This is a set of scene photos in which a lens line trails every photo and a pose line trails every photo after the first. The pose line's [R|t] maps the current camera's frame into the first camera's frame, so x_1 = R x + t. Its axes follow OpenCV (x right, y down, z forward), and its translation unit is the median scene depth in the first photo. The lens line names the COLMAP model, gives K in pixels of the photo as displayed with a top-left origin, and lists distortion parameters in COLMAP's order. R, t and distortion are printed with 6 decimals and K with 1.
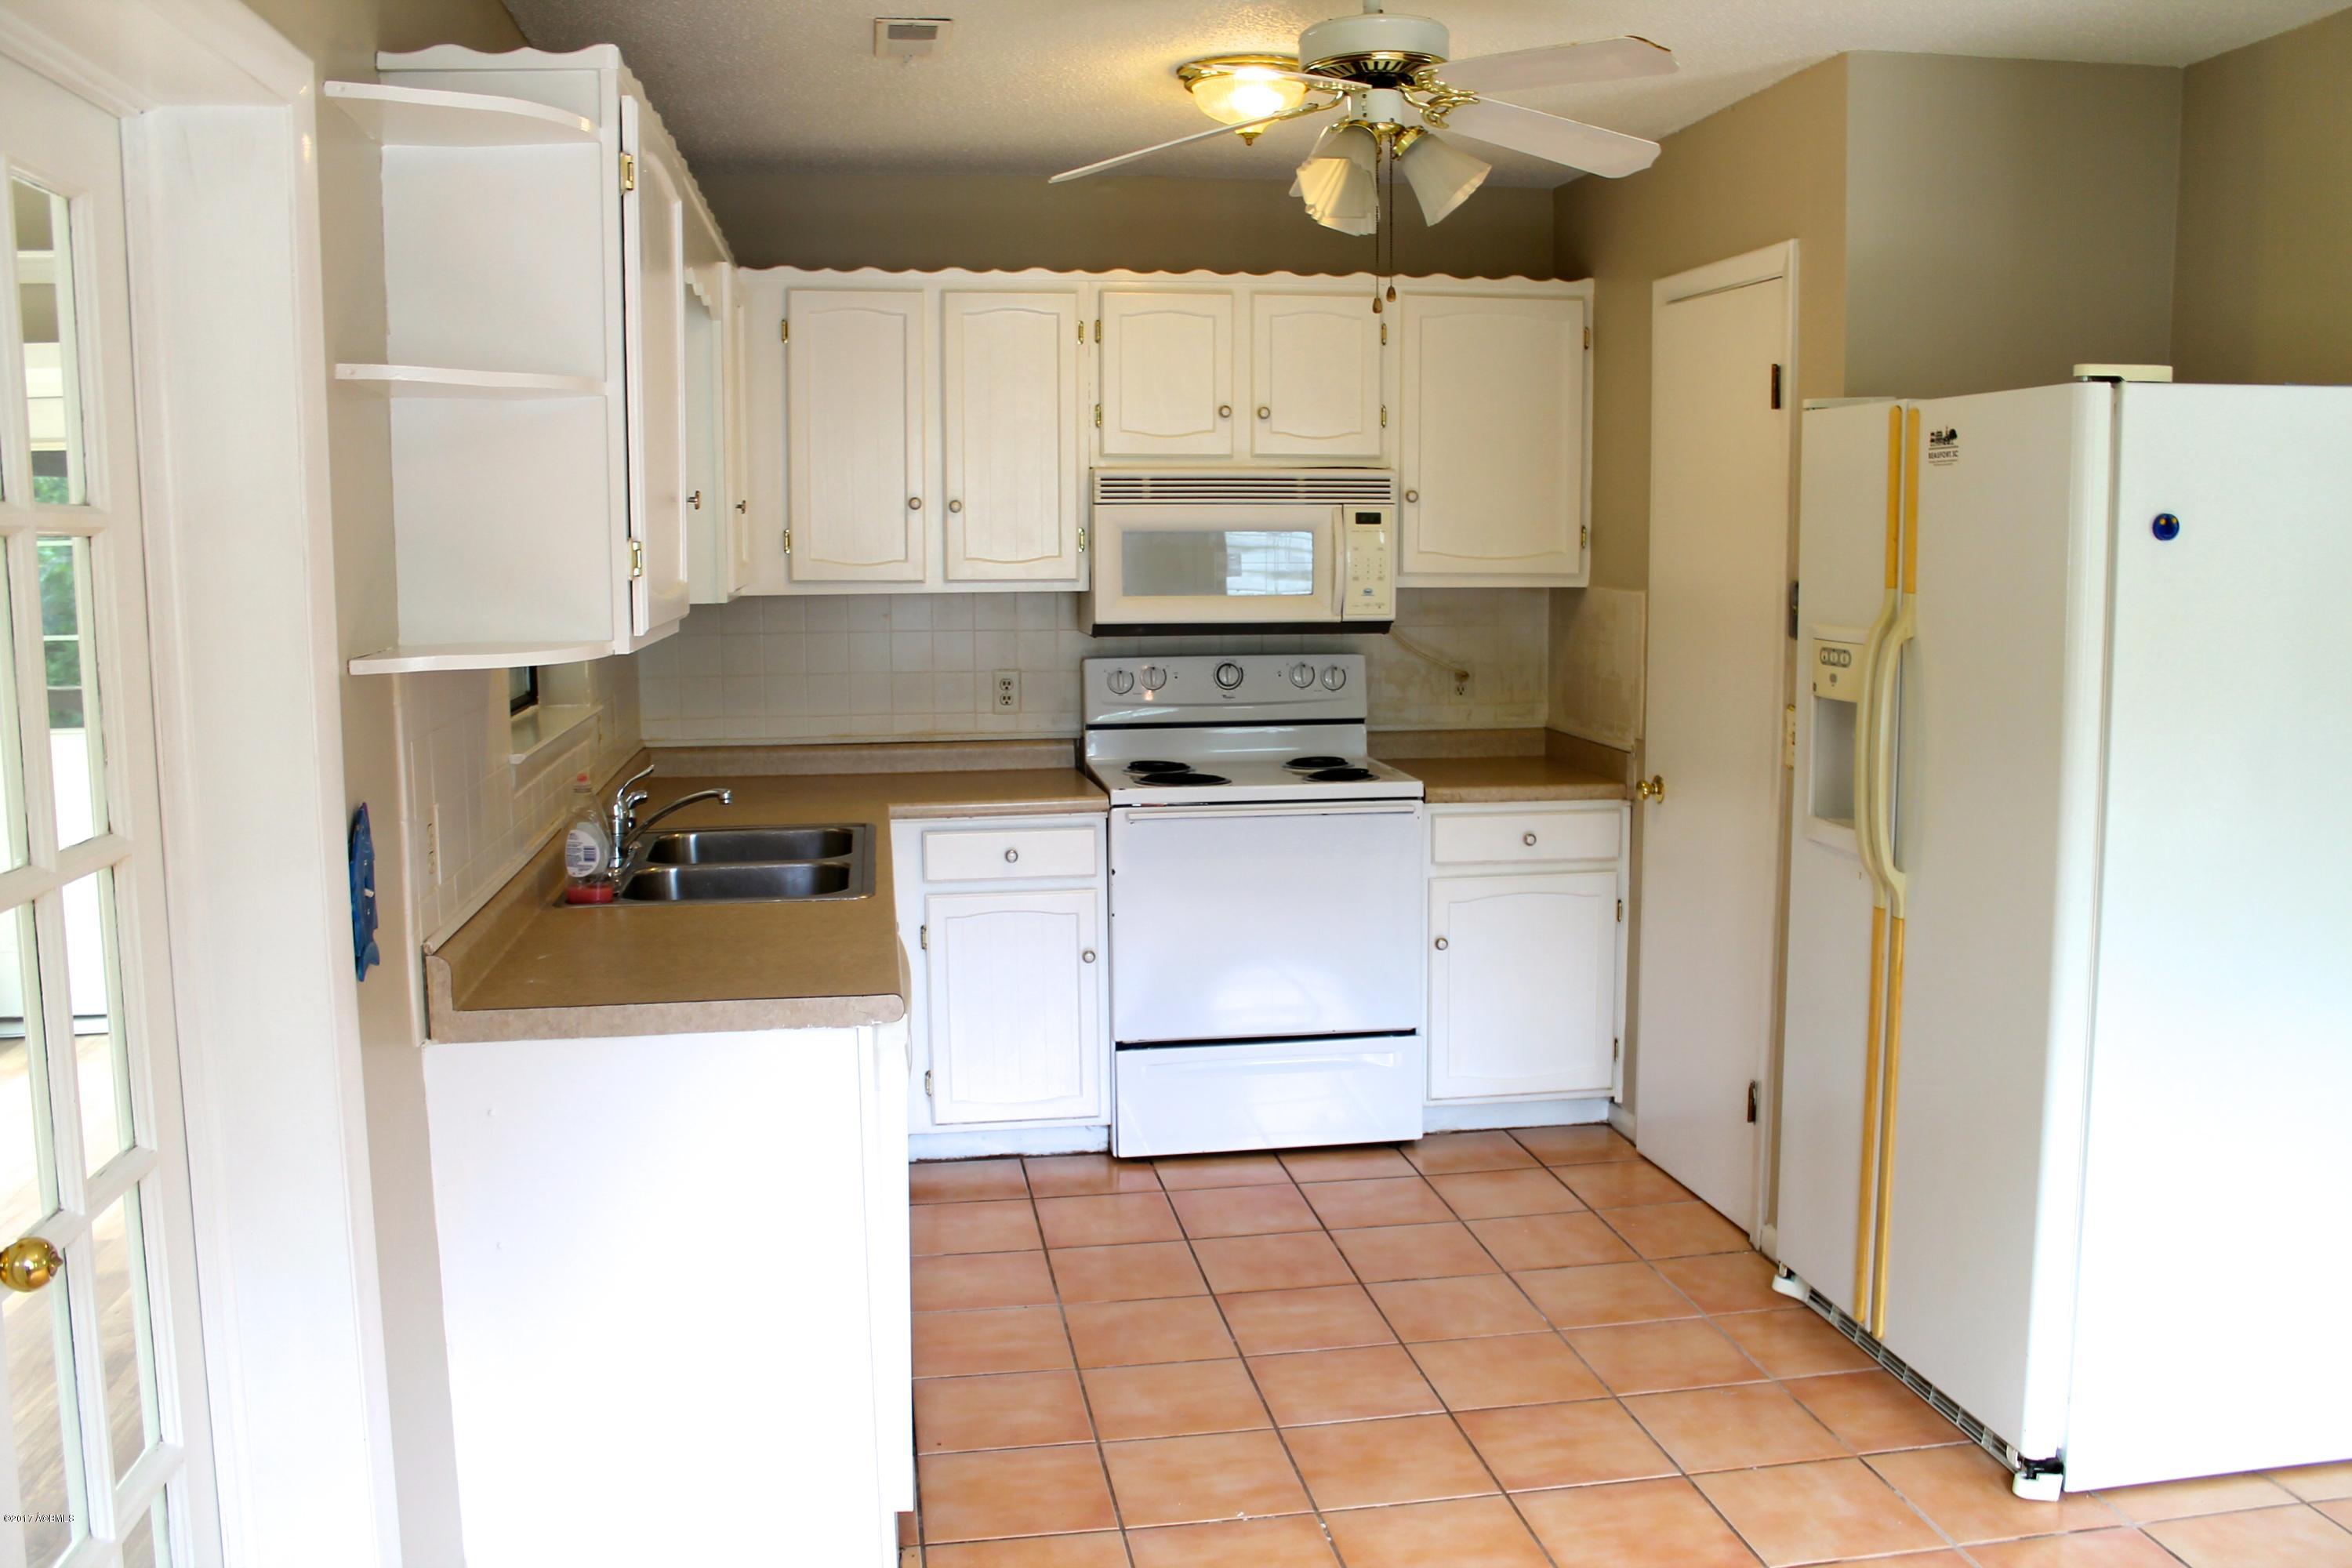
lens RADIAL K [[1982.3, 0, 1190.0], [0, 1982.3, 777.0], [0, 0, 1]] dist [-0.161218, 0.137594]
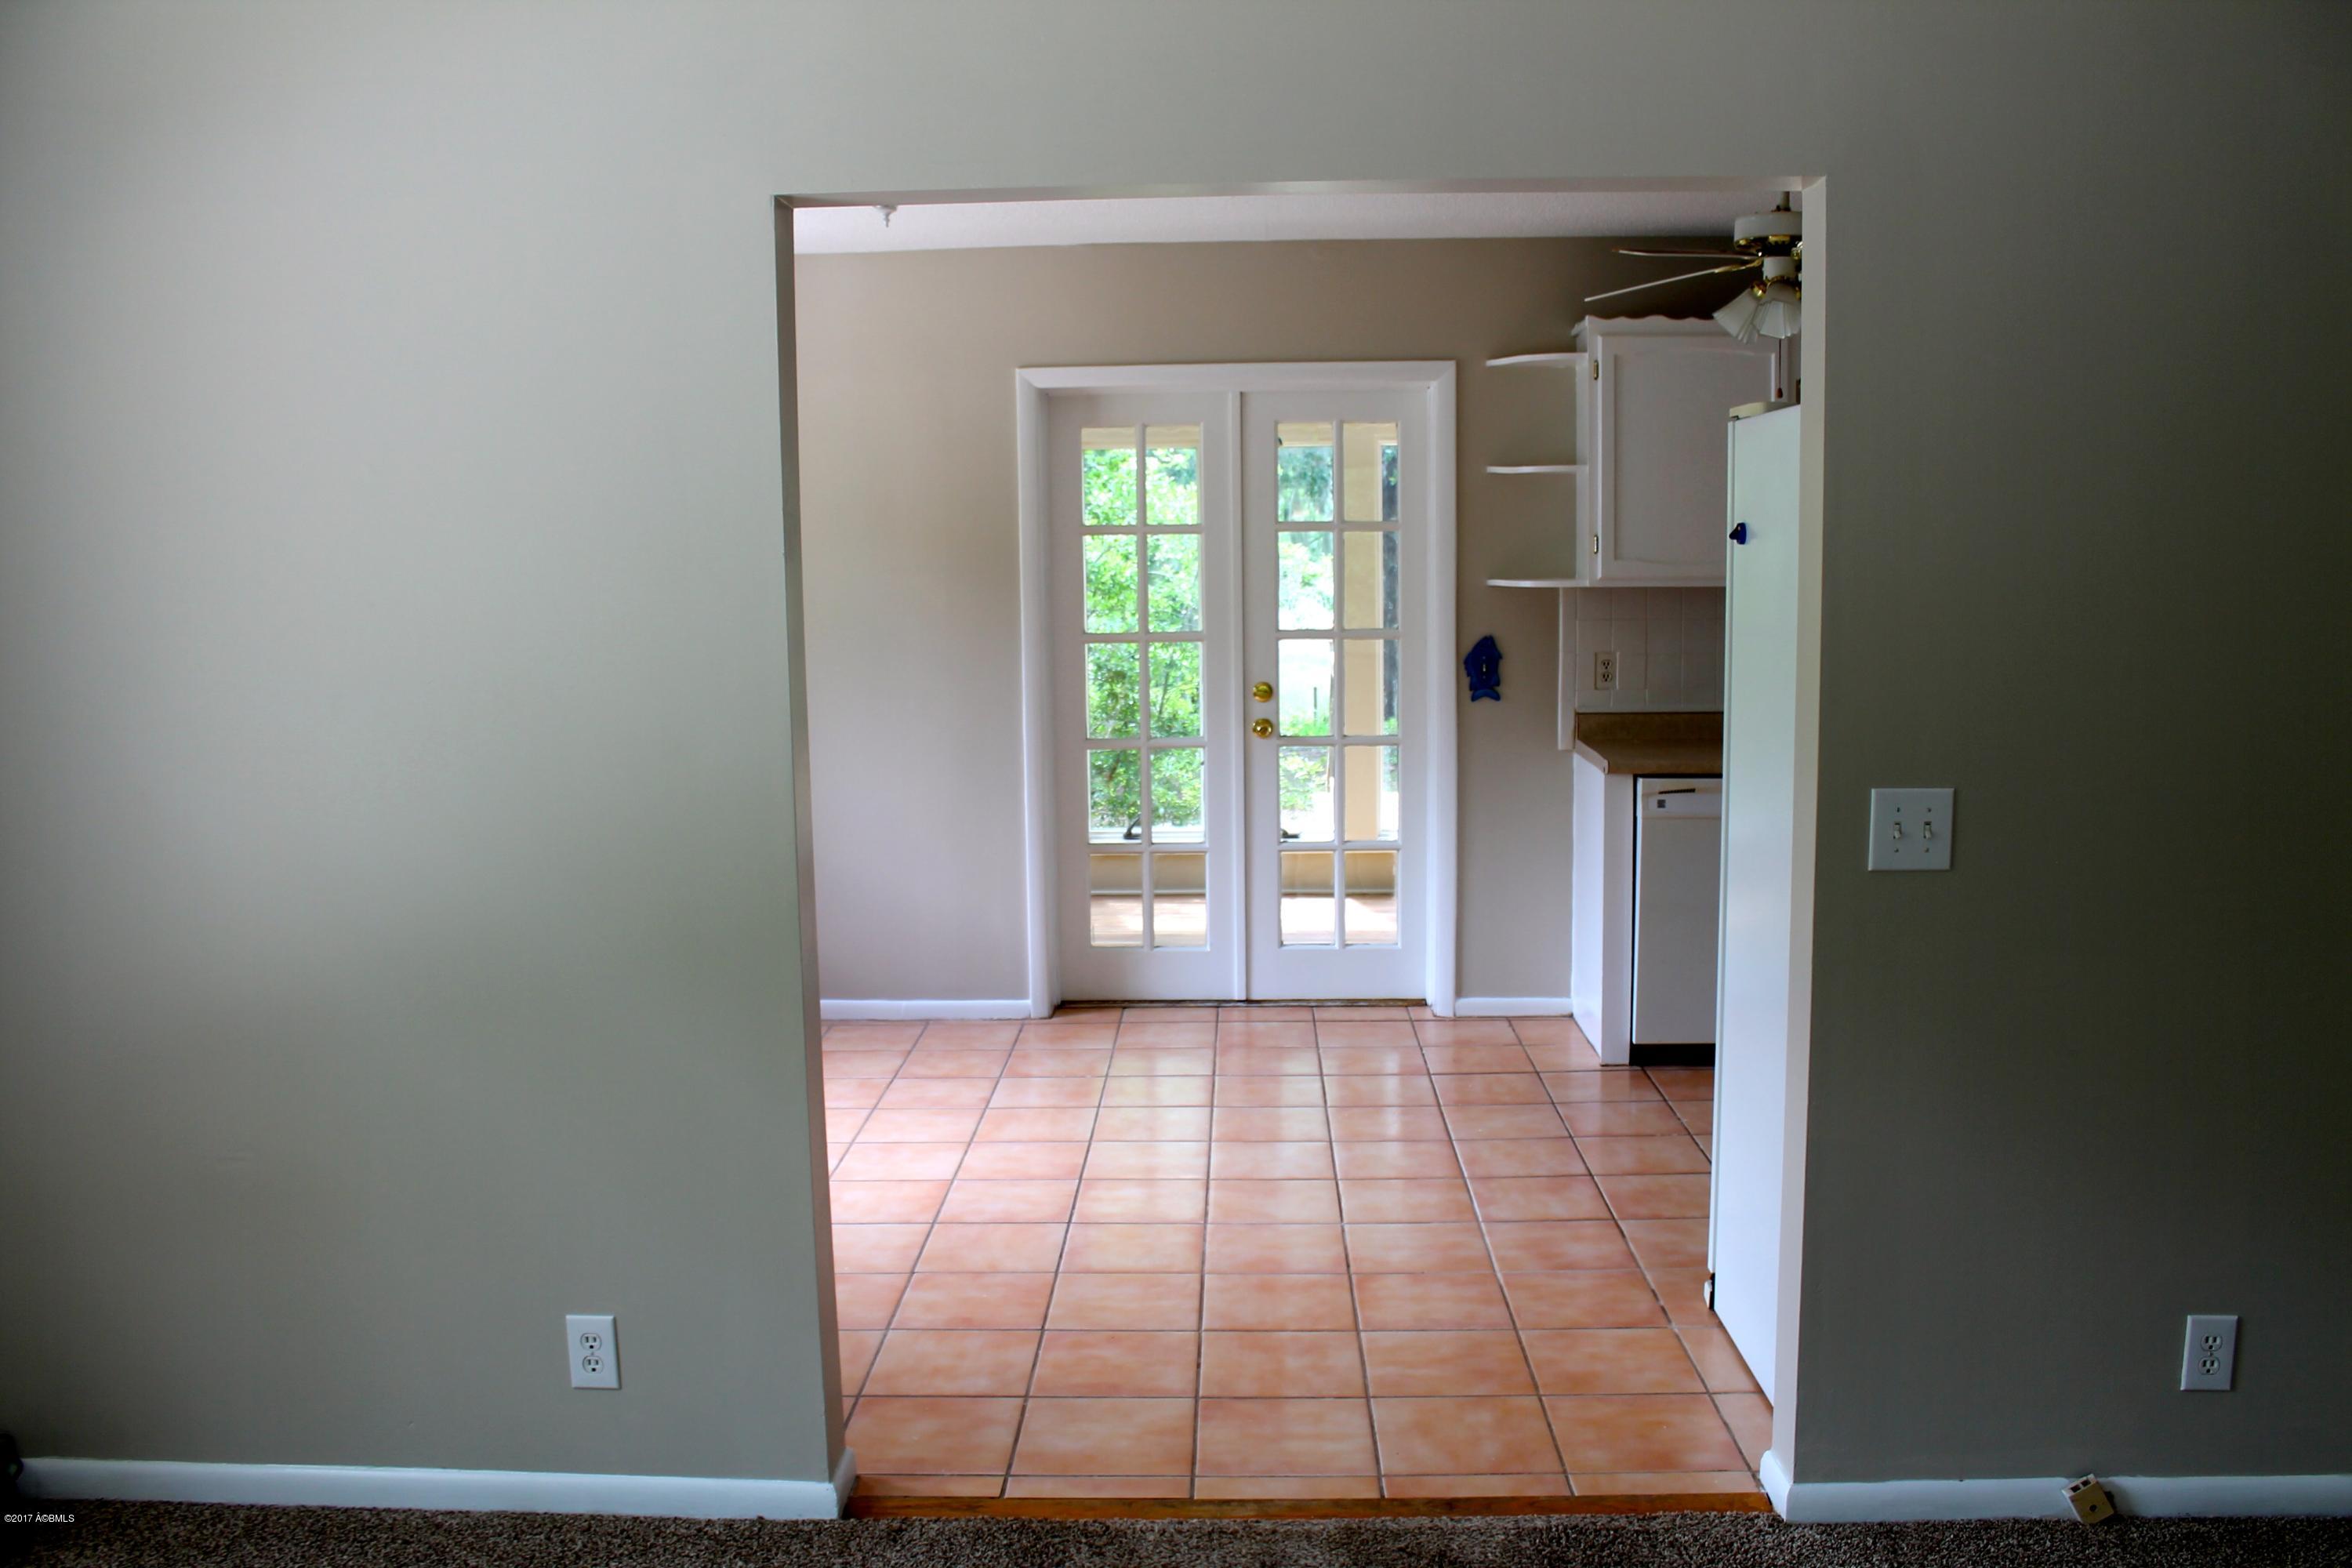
lens RADIAL K [[1982.3, 0, 1190.0], [0, 1982.3, 777.0], [0, 0, 1]] dist [-0.161218, 0.137594]
pose [[-0.194931, 0.129611, -0.972215, 1.118848], [-0.110024, 0.982084, 0.152987, -0.079562], [0.974626, 0.136789, -0.177178, 0.549989]]
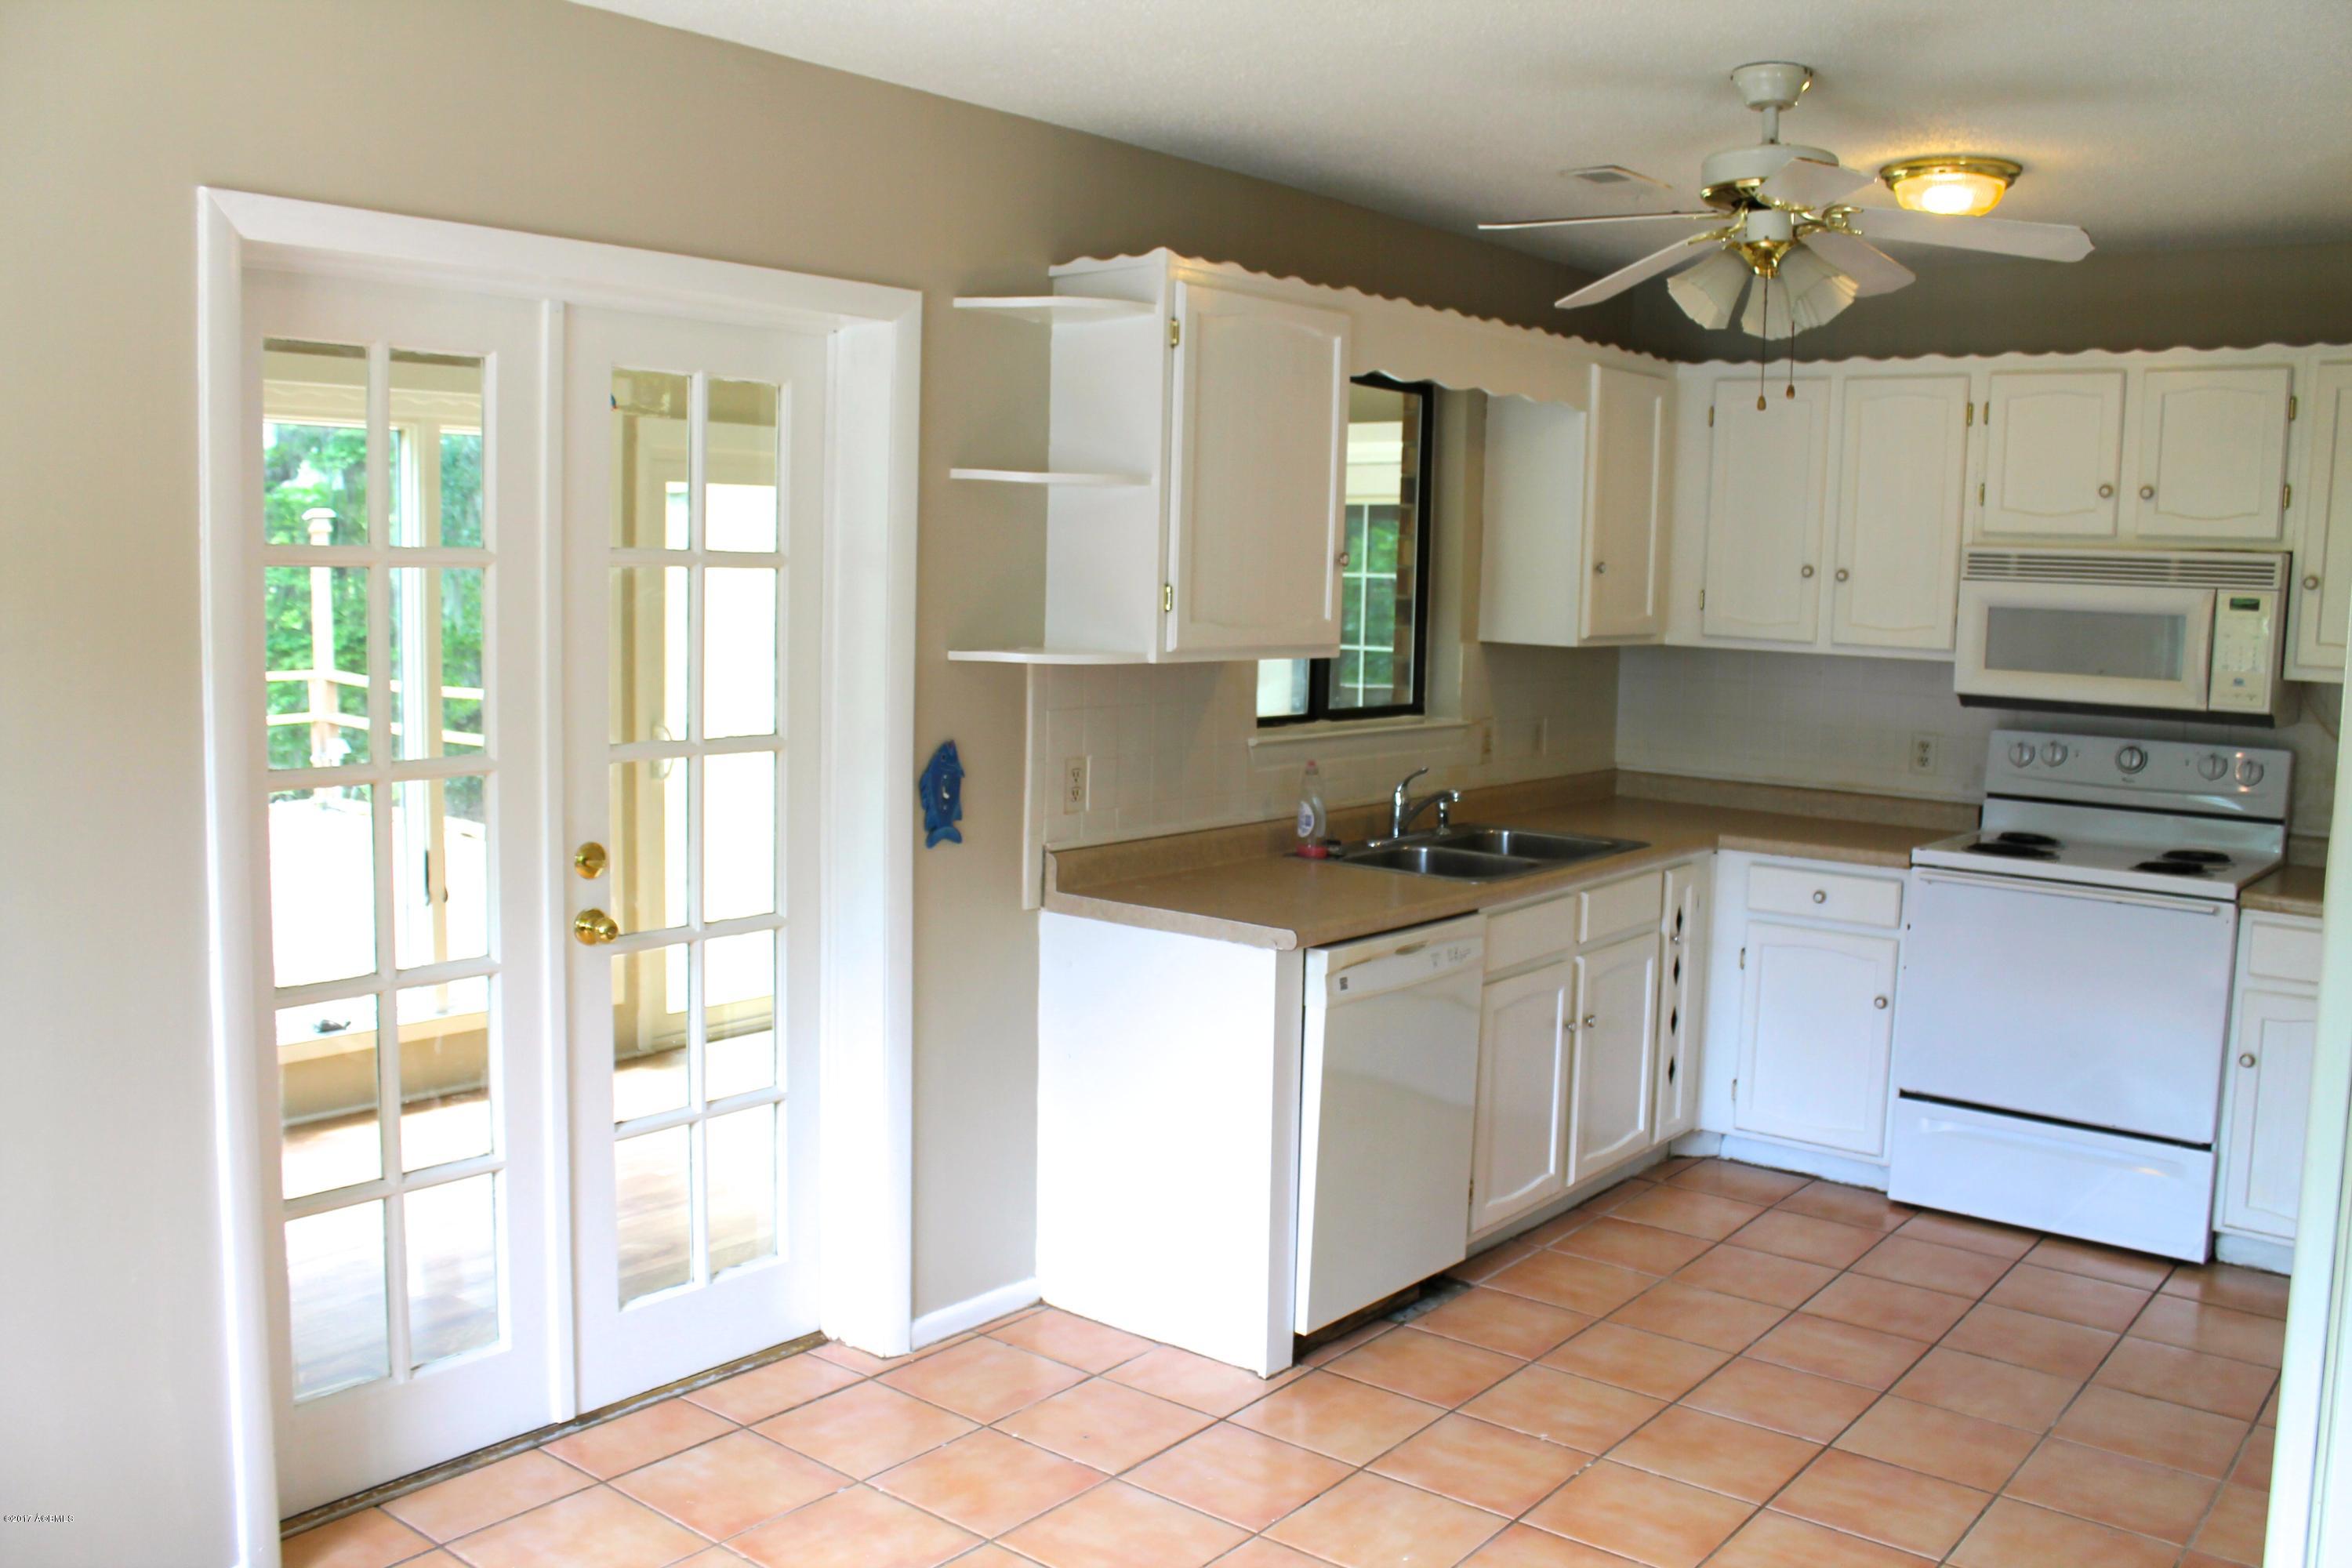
lens RADIAL K [[1982.3, 0, 1190.0], [0, 1982.3, 777.0], [0, 0, 1]] dist [-0.161218, 0.137594]
pose [[0.667271, 0.101976, -0.737801, 0.461879], [-0.122186, 0.992150, 0.026626, -0.011891], [0.734725, 0.072382, 0.674493, 0.017499]]
